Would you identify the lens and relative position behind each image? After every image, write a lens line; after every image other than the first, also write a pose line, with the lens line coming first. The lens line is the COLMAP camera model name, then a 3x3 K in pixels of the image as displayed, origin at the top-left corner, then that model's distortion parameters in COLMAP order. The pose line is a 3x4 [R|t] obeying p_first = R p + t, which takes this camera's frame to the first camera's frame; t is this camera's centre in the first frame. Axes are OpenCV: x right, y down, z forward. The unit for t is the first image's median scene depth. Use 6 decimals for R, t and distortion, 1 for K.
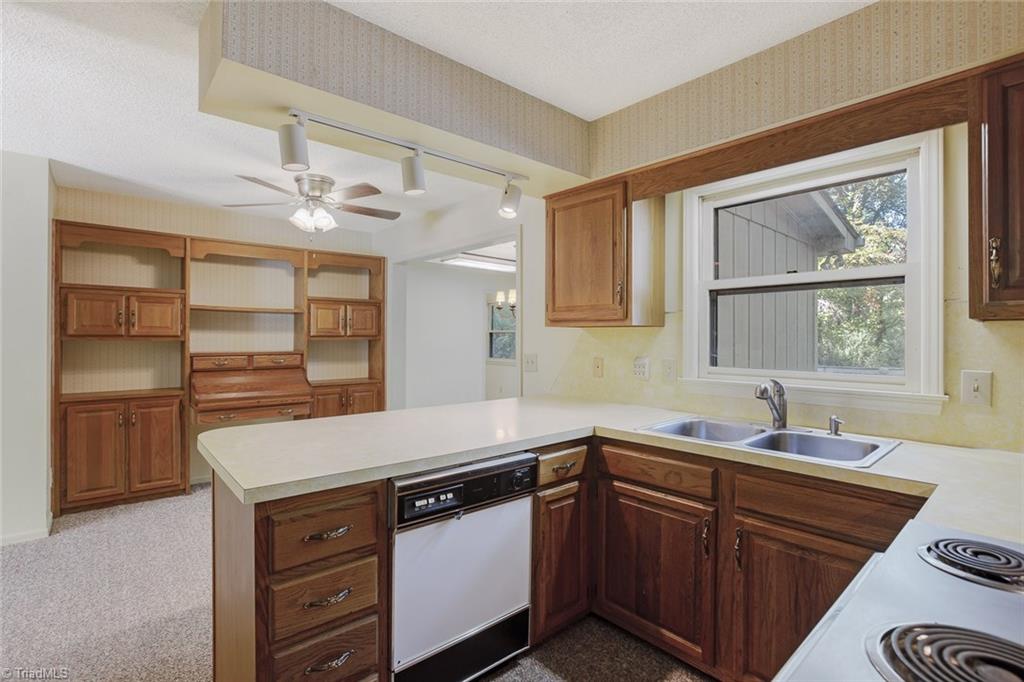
lens RADIAL K [[478.4, 0, 512.0], [0, 478.4, 341.0], [0, 0, 1]] dist [-0.039770, 0.022281]
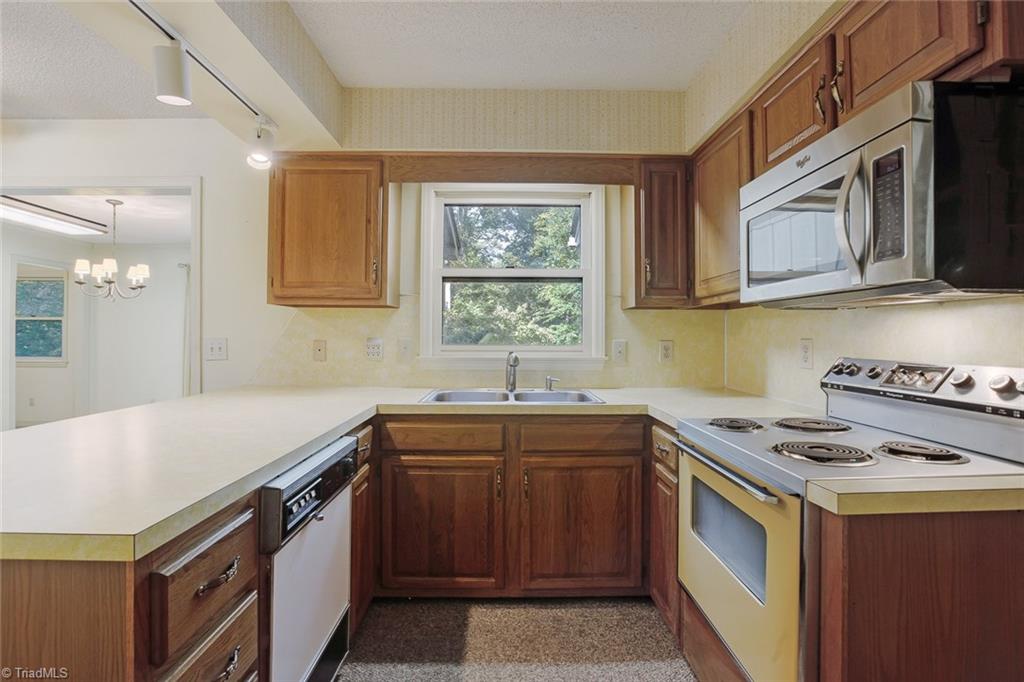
lens RADIAL K [[479.4, 0, 509.9], [0, 479.4, 339.7], [0, 0, 1]] dist [-0.049589, 0.023186]
pose [[0.662788, -0.004442, 0.748794, -0.206236], [0.000401, 0.999984, 0.005577, 0.022146], [-0.748807, -0.003396, 0.662779, 0.083744]]
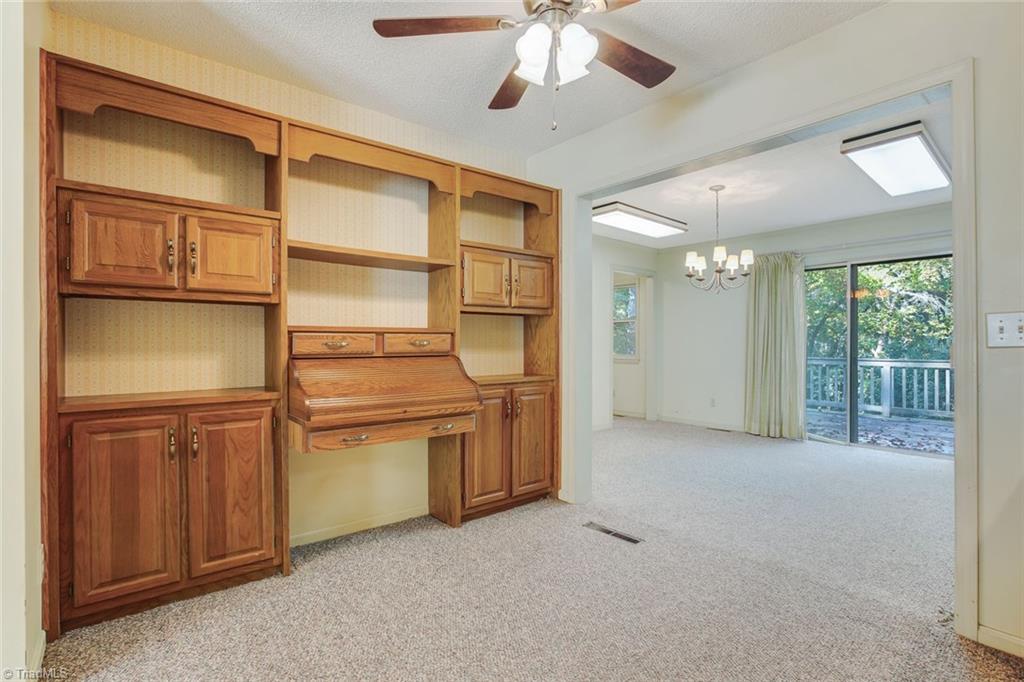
lens RADIAL K [[475.4, 0, 515.4], [0, 475.4, 350.3], [0, 0, 1]] dist [-0.045242, 0.022518]
pose [[0.999853, -0.002667, -0.016958, -0.450008], [0.002784, 0.999973, 0.006862, 0.058906], [0.016939, -0.006908, 0.999833, 0.495962]]
